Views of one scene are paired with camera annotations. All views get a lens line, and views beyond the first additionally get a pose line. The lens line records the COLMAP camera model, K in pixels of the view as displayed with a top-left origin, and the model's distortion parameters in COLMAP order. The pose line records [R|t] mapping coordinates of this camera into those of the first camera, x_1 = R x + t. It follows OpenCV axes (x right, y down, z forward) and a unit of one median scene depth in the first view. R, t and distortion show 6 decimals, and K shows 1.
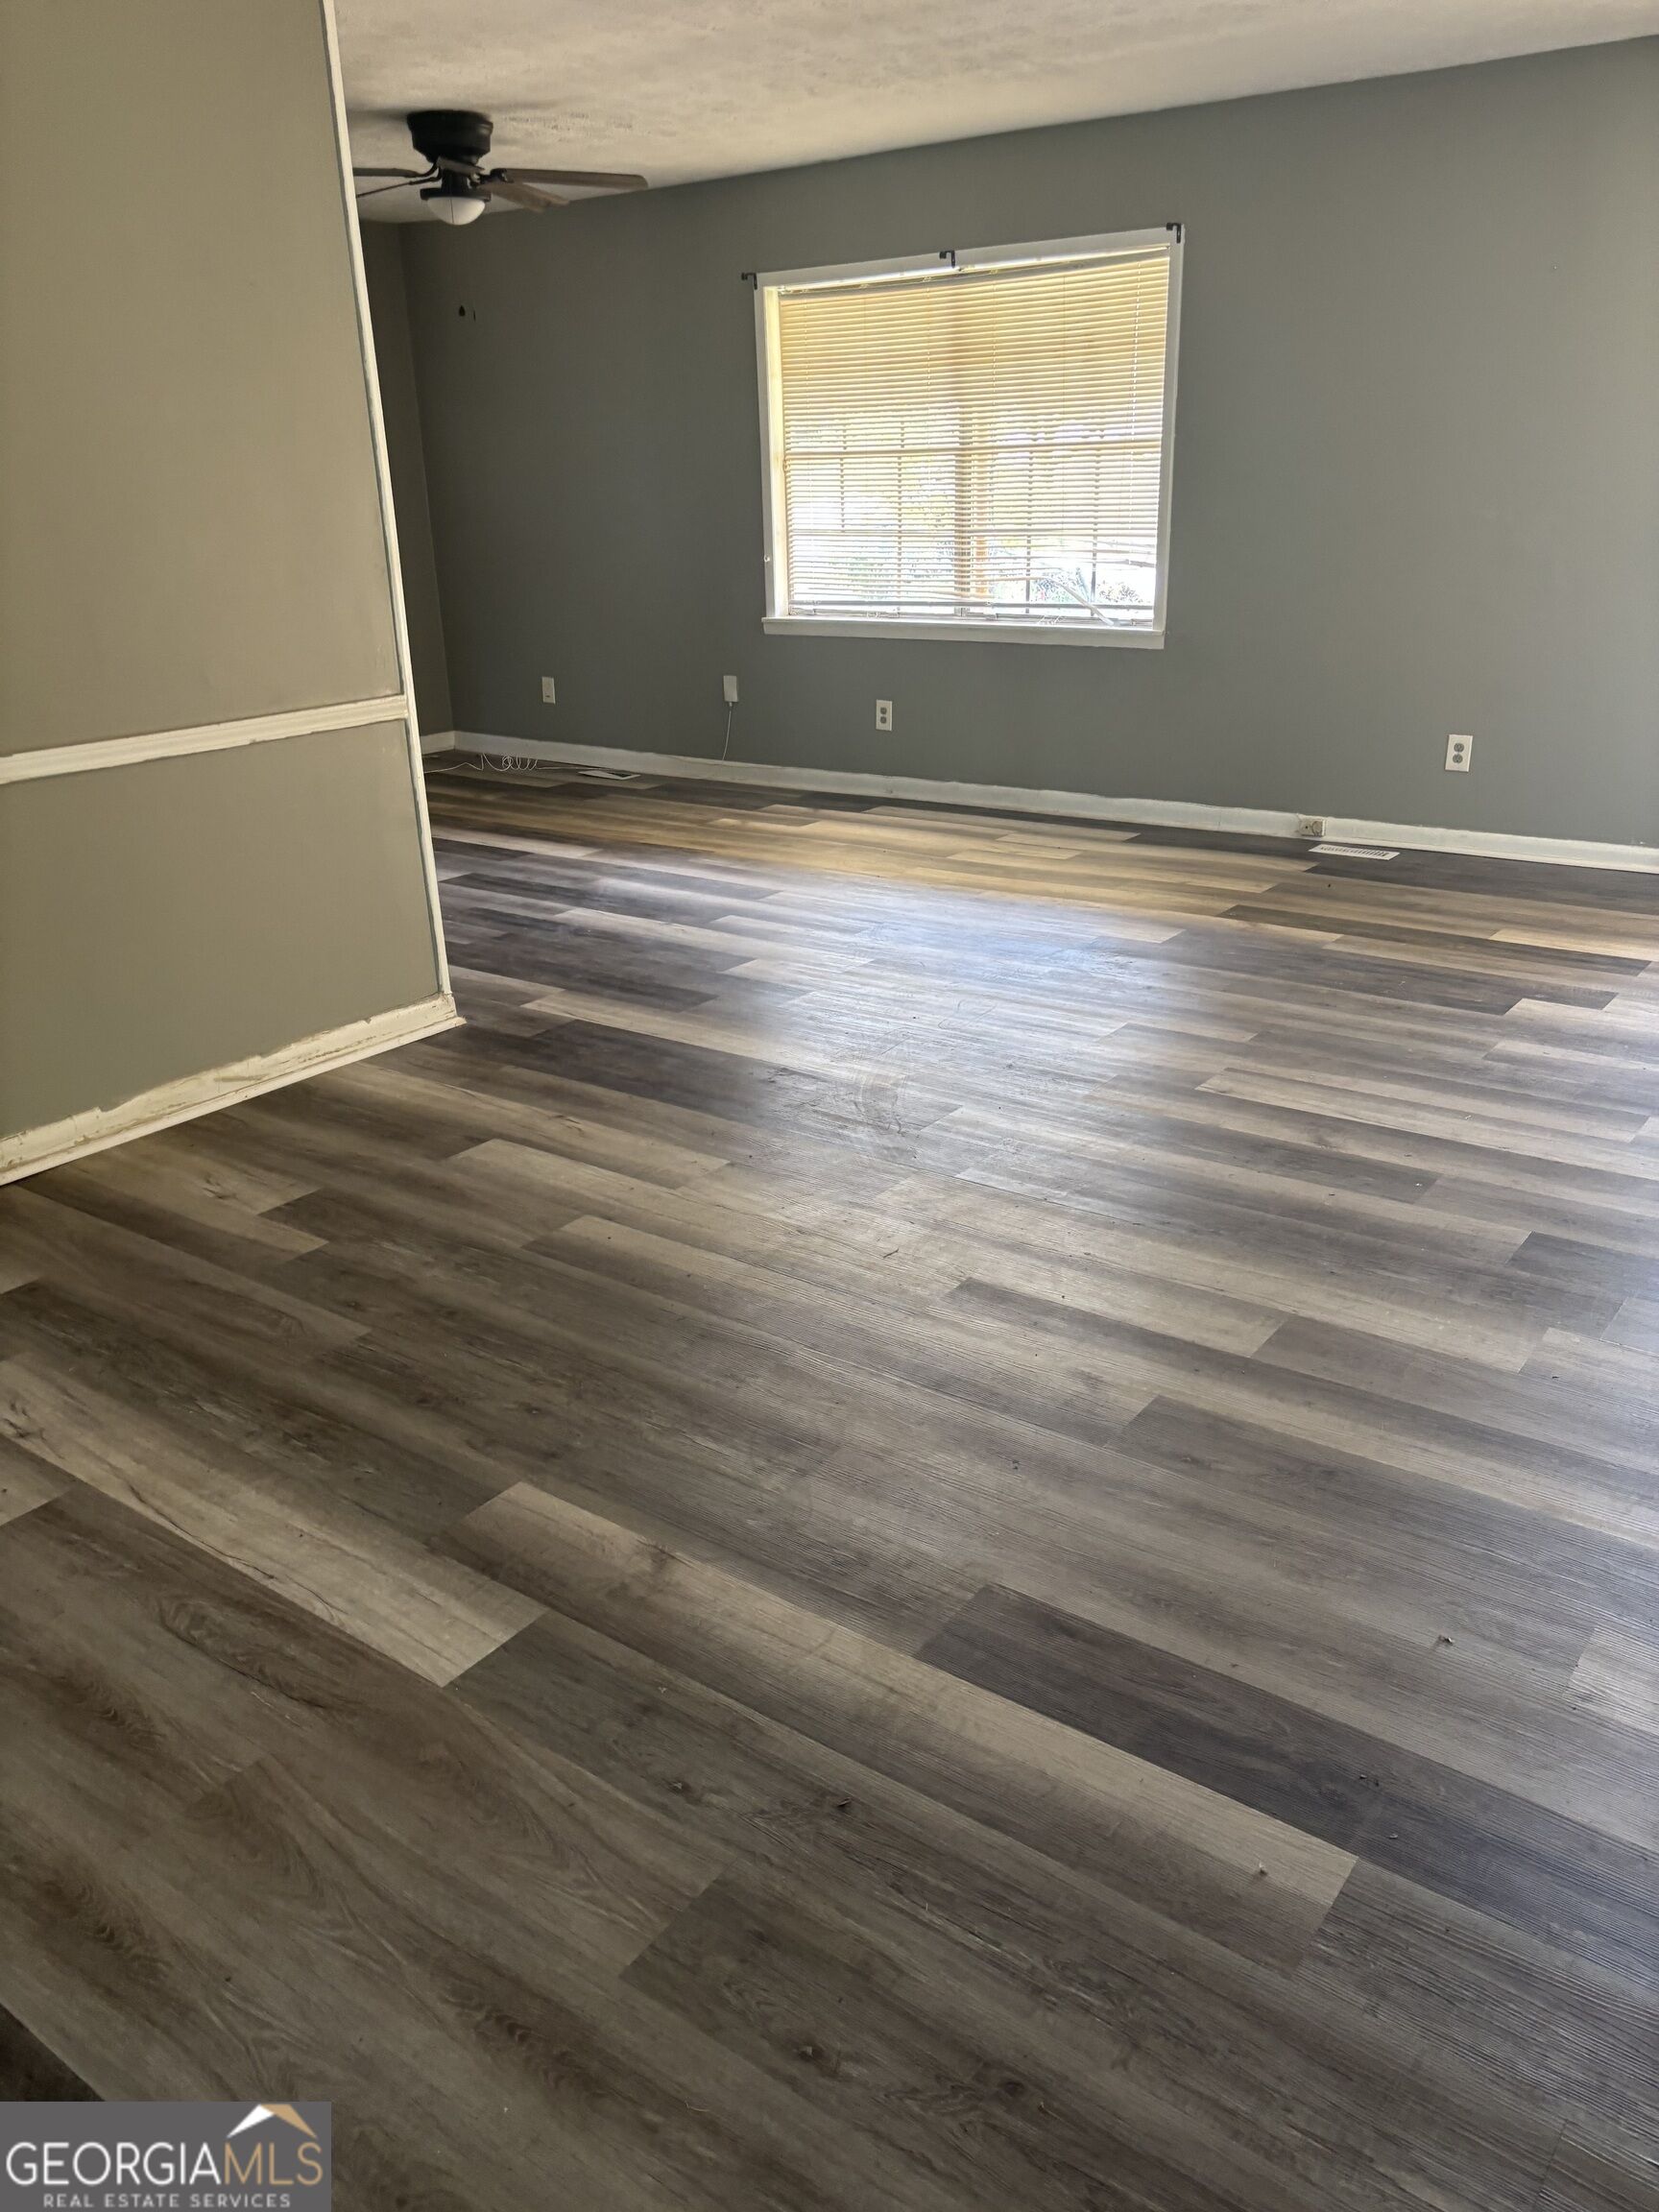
lens RADIAL K [[1686.5, 0, 826.9], [0, 1686.5, 1105.6], [0, 0, 1]] dist [0.029232, -0.014973]
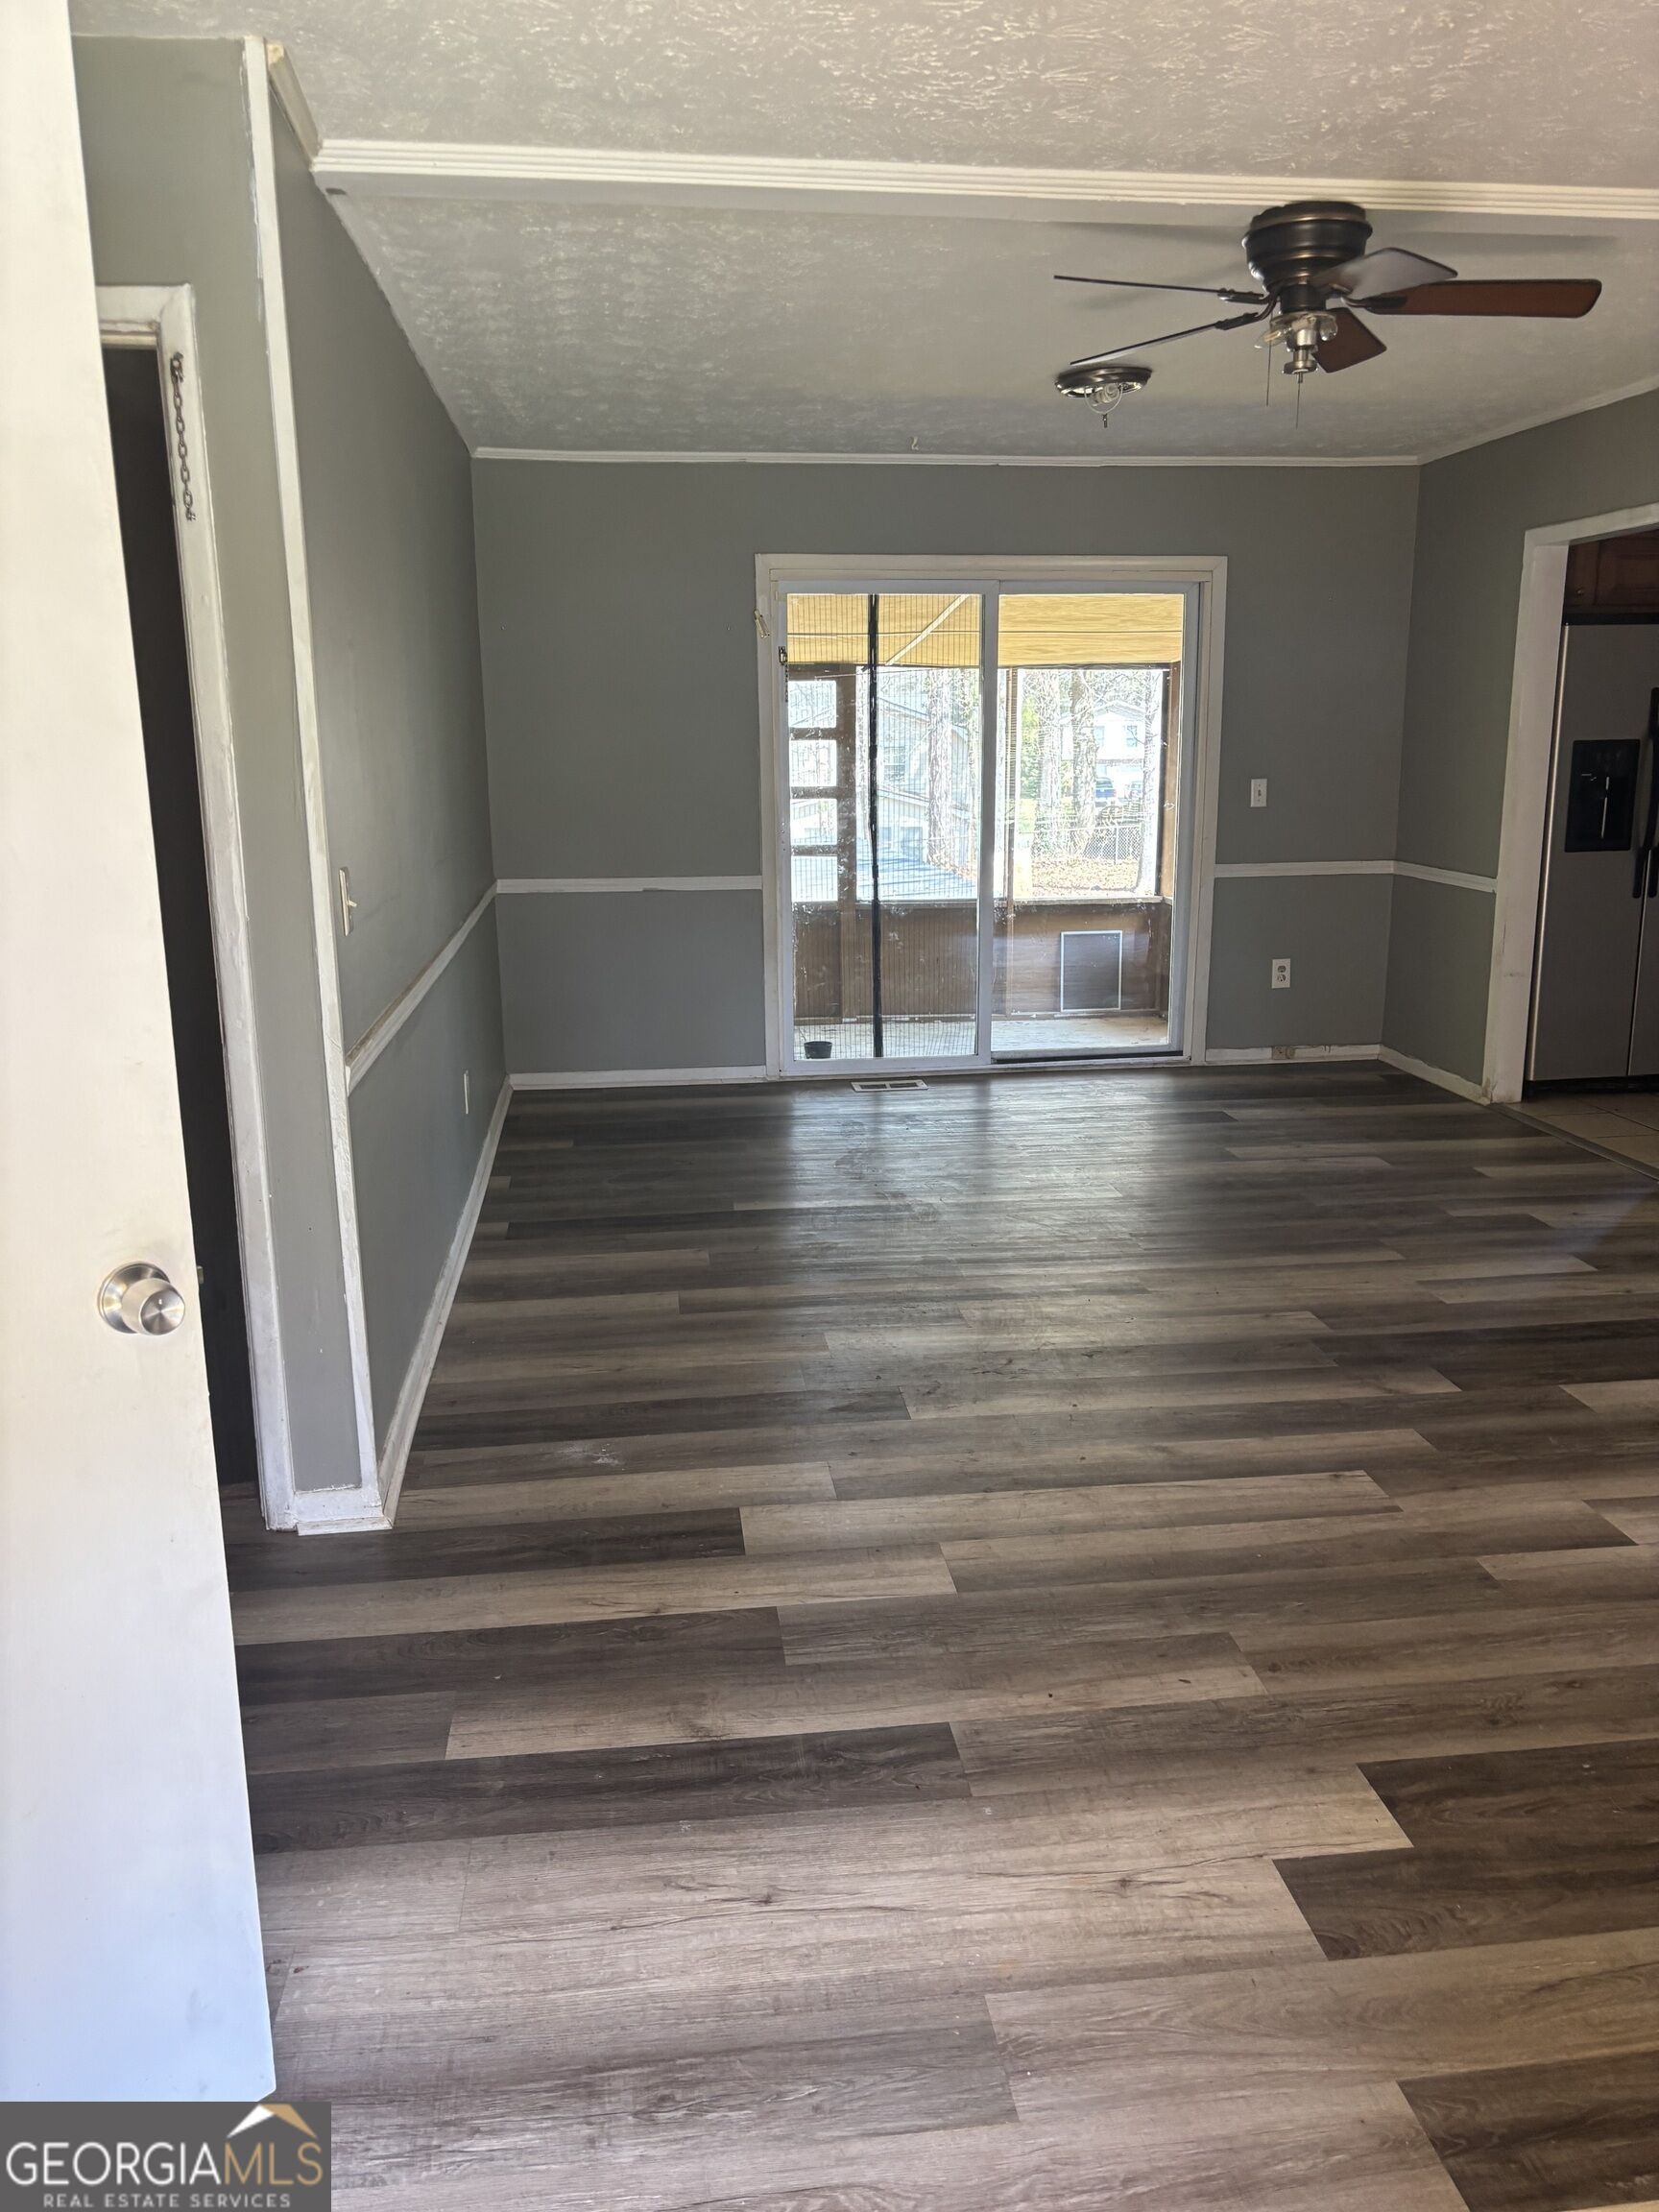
lens RADIAL K [[1686.5, 0, 835.8], [0, 1686.5, 1101.7], [0, 0, 1]] dist [0.029232, -0.014973]
pose [[-0.724546, 0.183944, -0.664227, 0.886771], [-0.211612, 0.857810, 0.468382, -0.483464], [0.655937, 0.479923, -0.582599, 1.150340]]
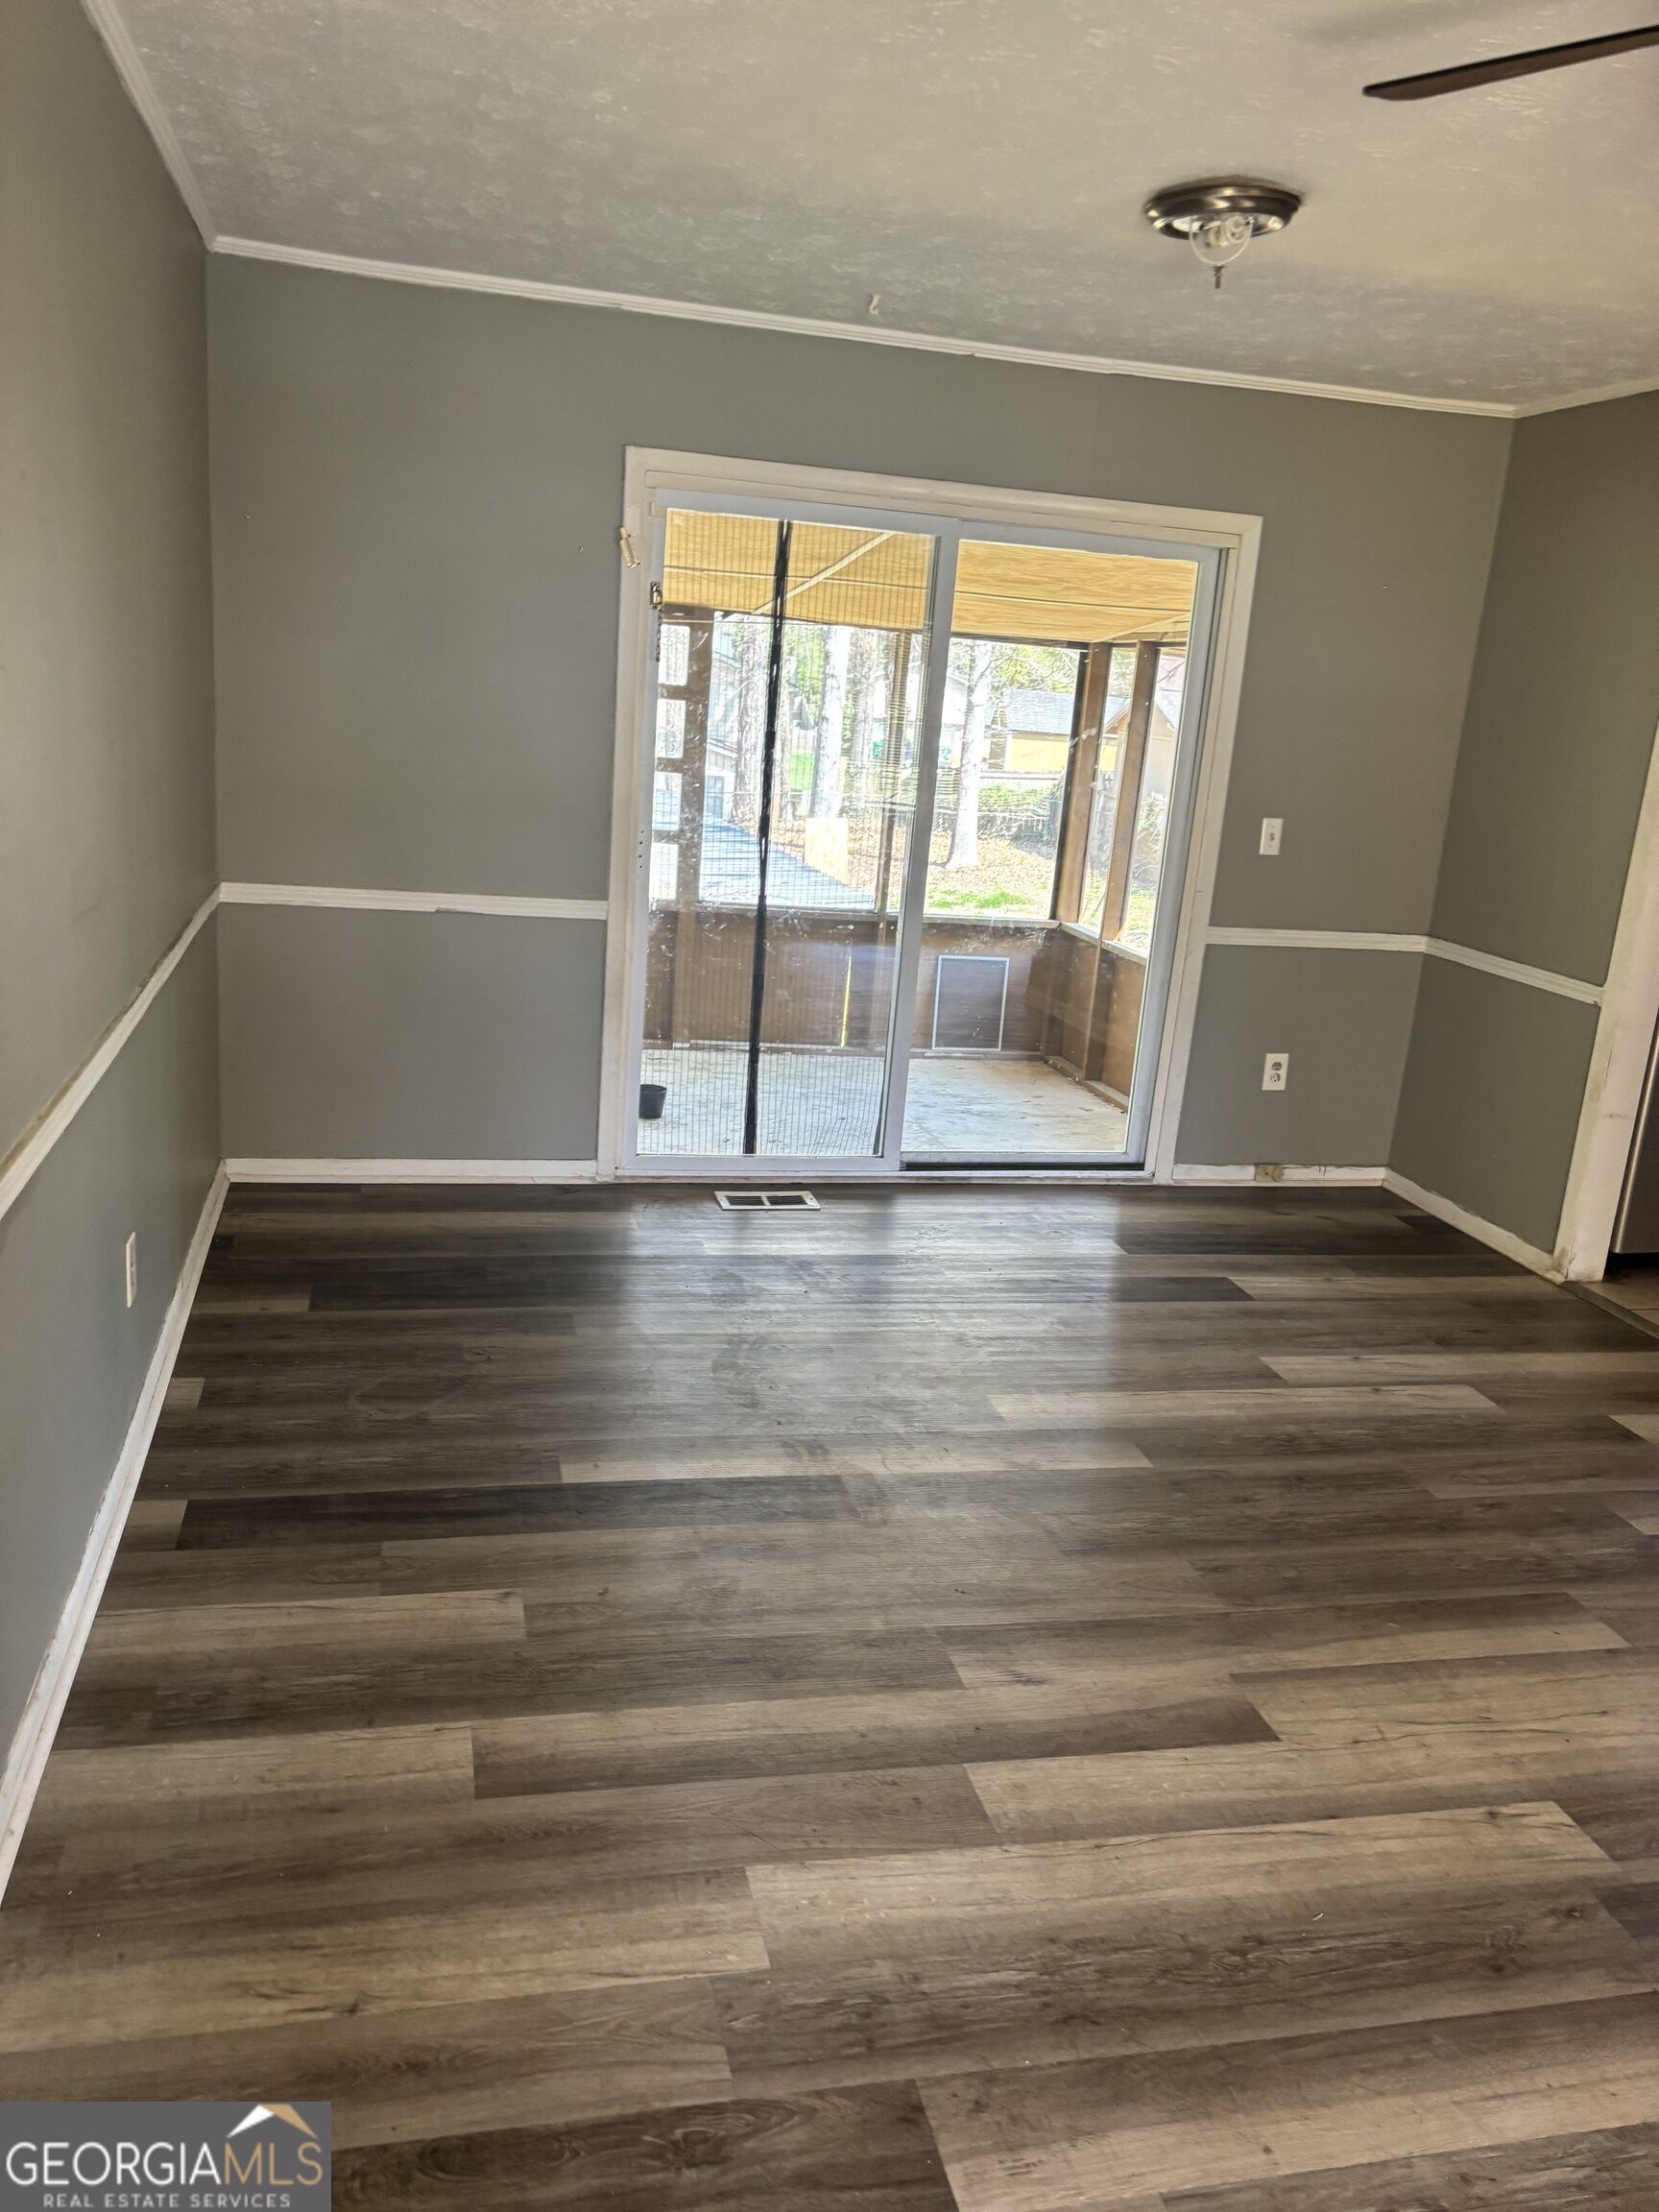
lens RADIAL K [[1686.5, 0, 817.7], [0, 1686.5, 1110.2], [0, 0, 1]] dist [0.029232, -0.014973]
pose [[-0.649342, 0.168543, -0.741585, 0.604875], [-0.318837, 0.824961, 0.466671, -0.361192], [0.690433, 0.539474, -0.481944, 0.781689]]
